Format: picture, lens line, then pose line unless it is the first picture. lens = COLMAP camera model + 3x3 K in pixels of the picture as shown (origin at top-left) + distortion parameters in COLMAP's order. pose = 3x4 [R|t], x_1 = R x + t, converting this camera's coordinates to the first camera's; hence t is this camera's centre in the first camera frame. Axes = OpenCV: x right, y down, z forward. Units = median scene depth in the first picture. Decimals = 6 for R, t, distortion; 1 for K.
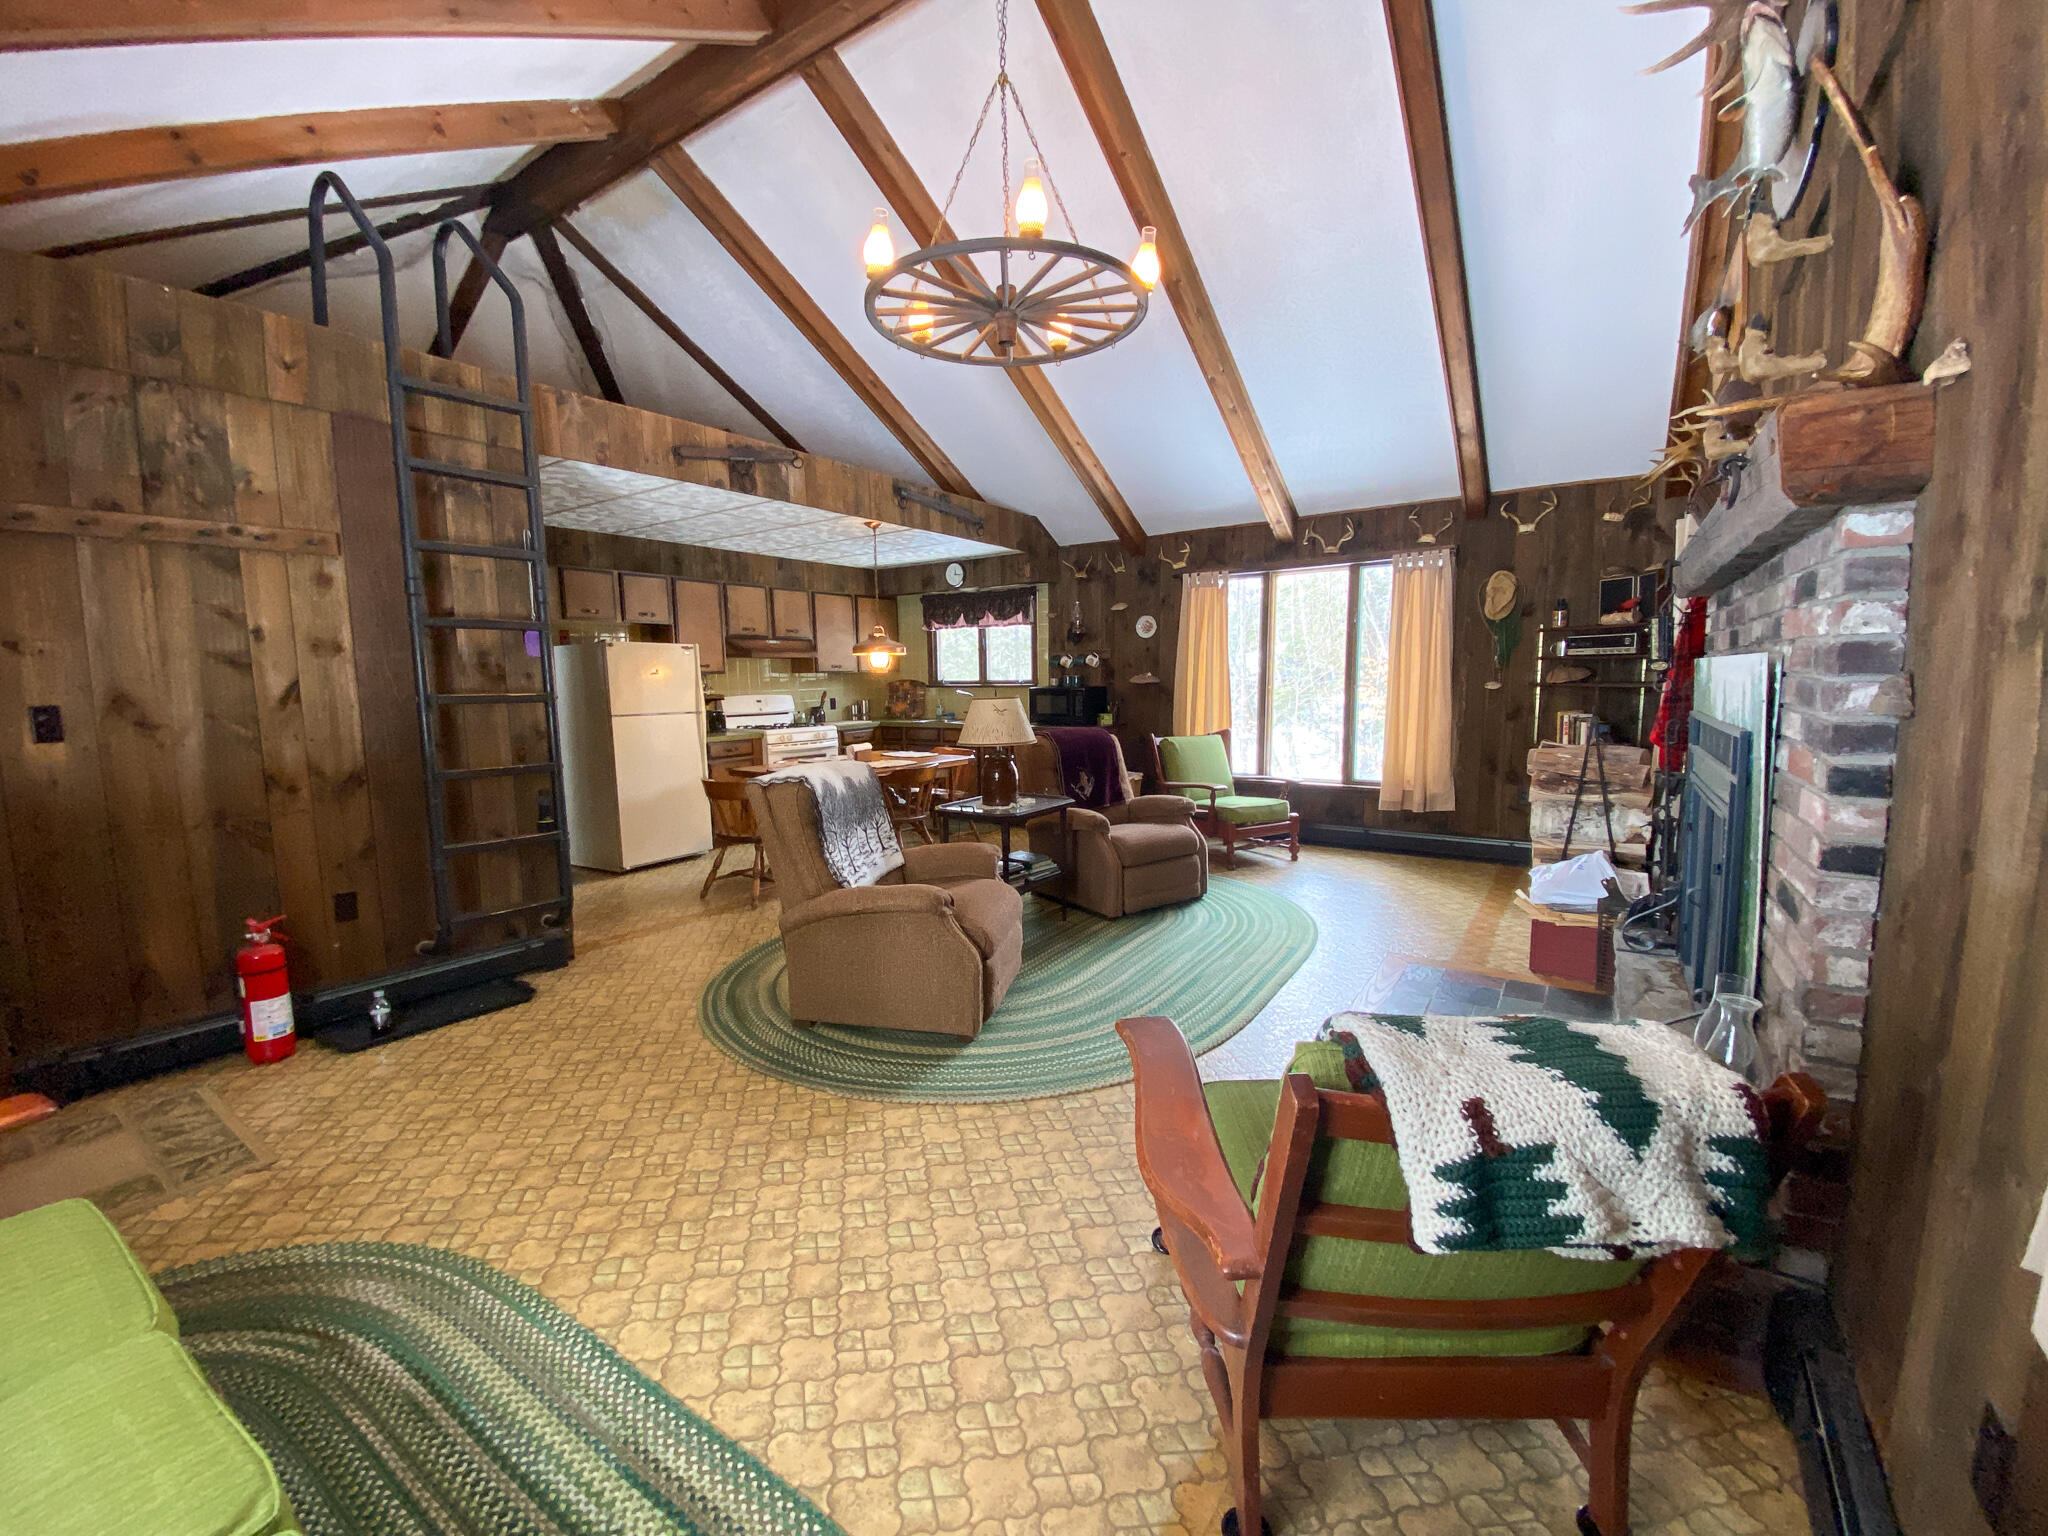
lens RADIAL K [[825.9, 0, 1024.0], [0, 825.9, 768.0], [0, 0, 1]] dist [-0.047494, -0.000104]
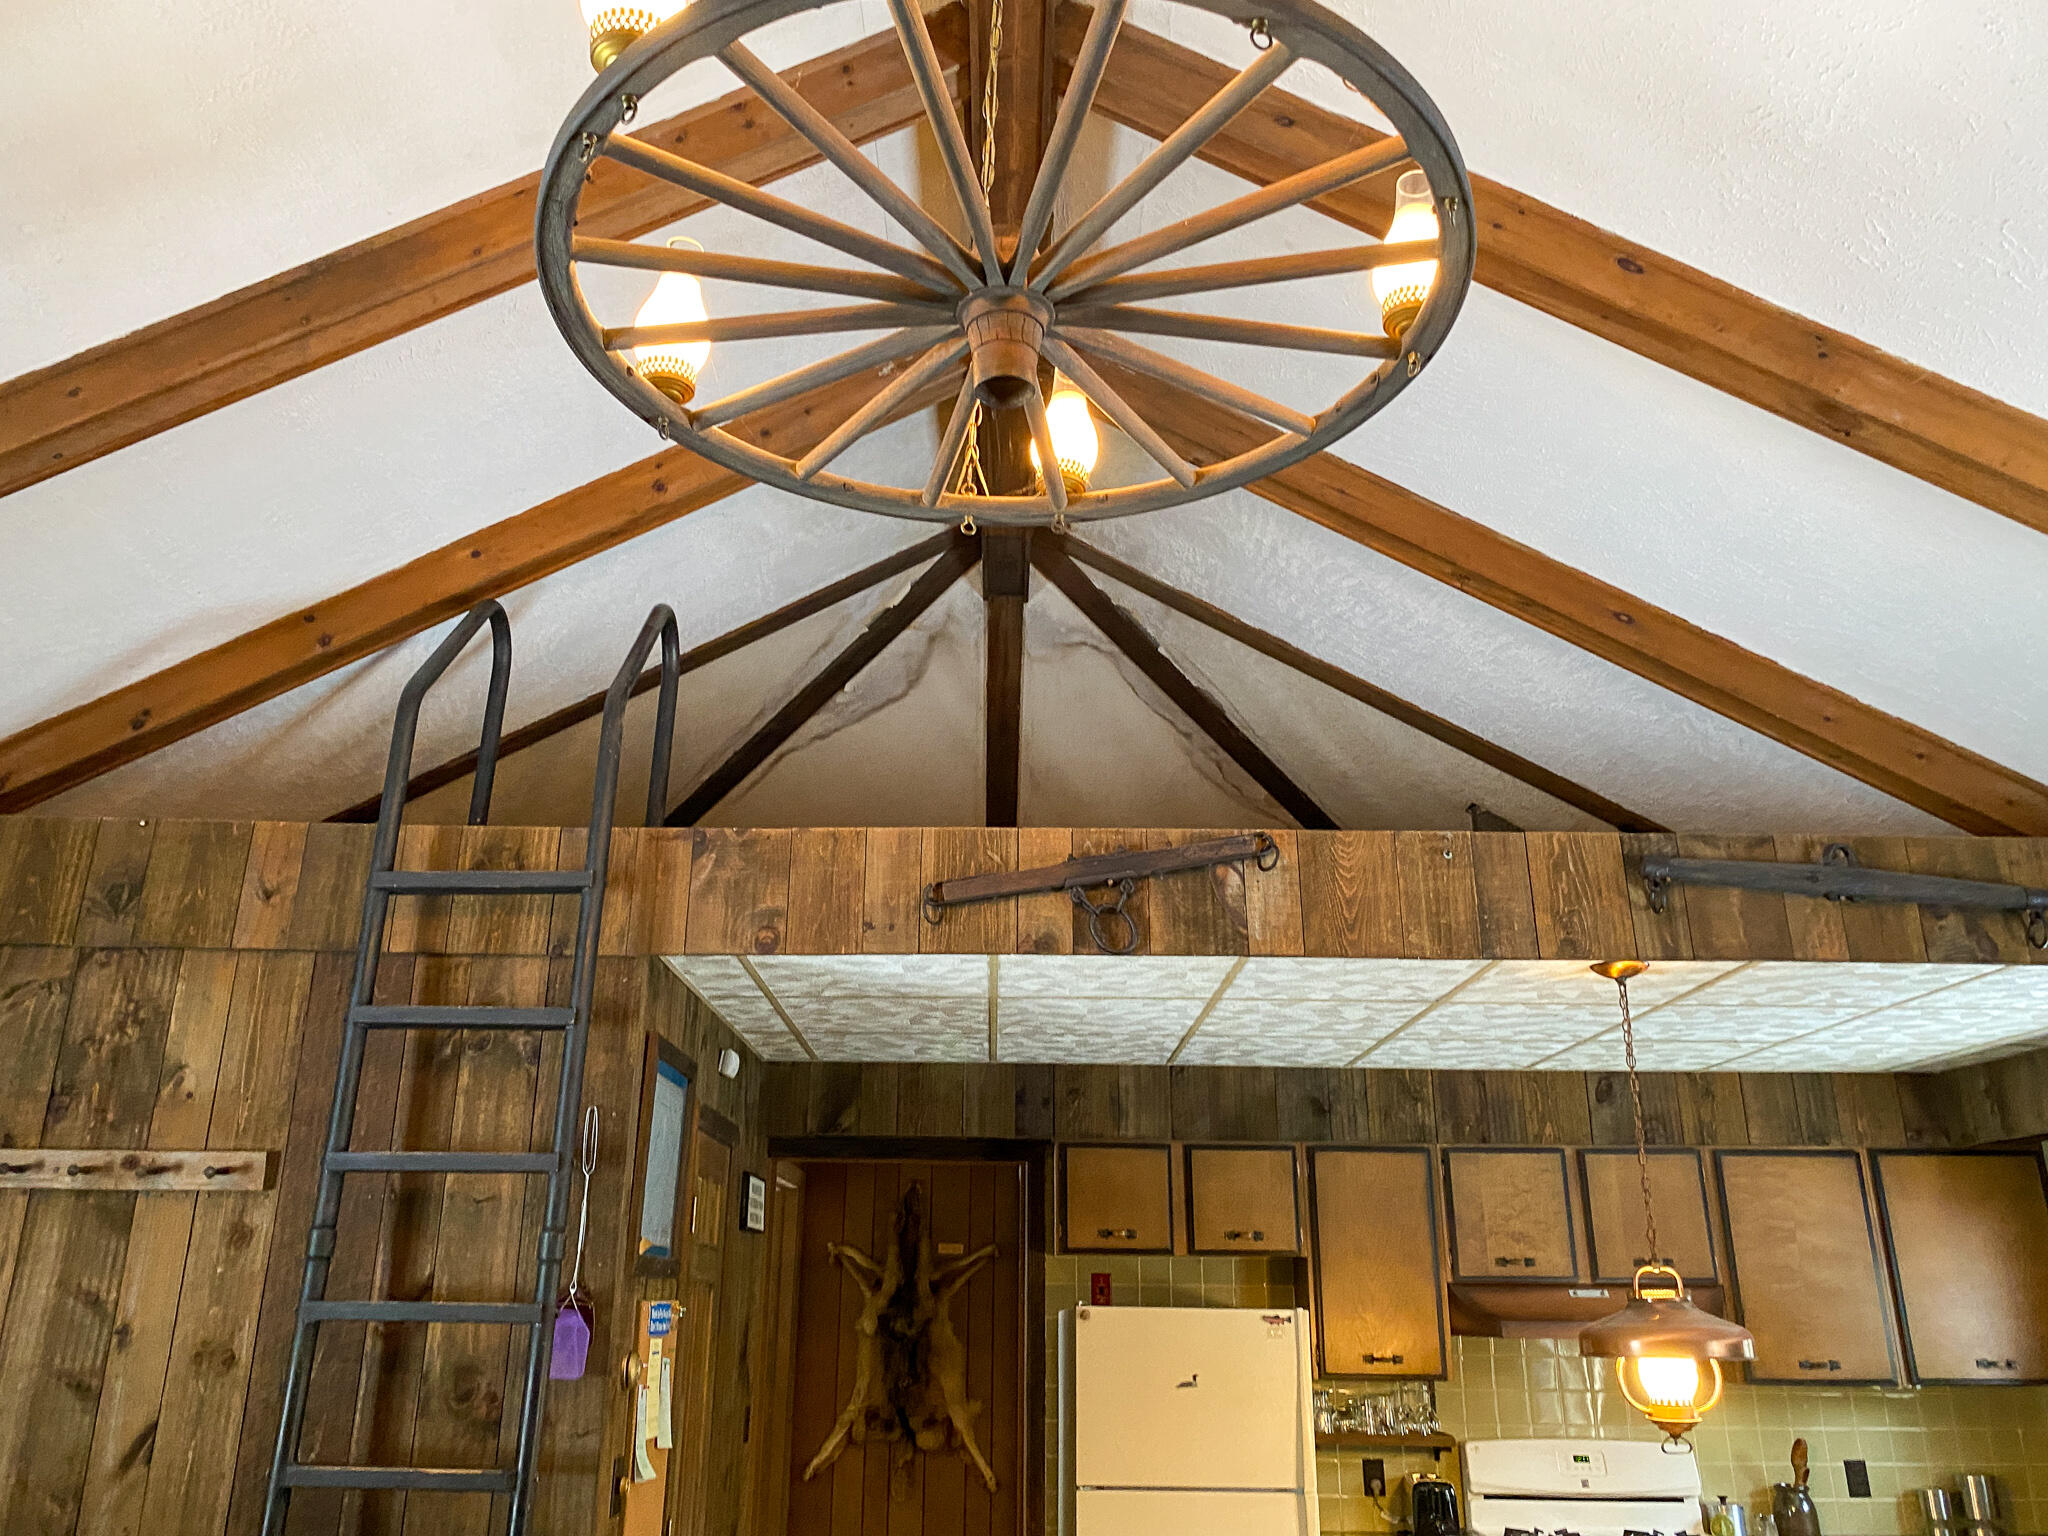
lens RADIAL K [[1524.6, 0, 1024.0], [0, 1524.6, 768.0], [0, 0, 1]] dist [0.021078, 0.000056]
pose [[0.552558, -0.264077, -0.790534, 0.362649], [-0.103672, 0.919337, -0.379567, -0.160253], [0.827002, 0.291688, 0.480610, 0.726818]]
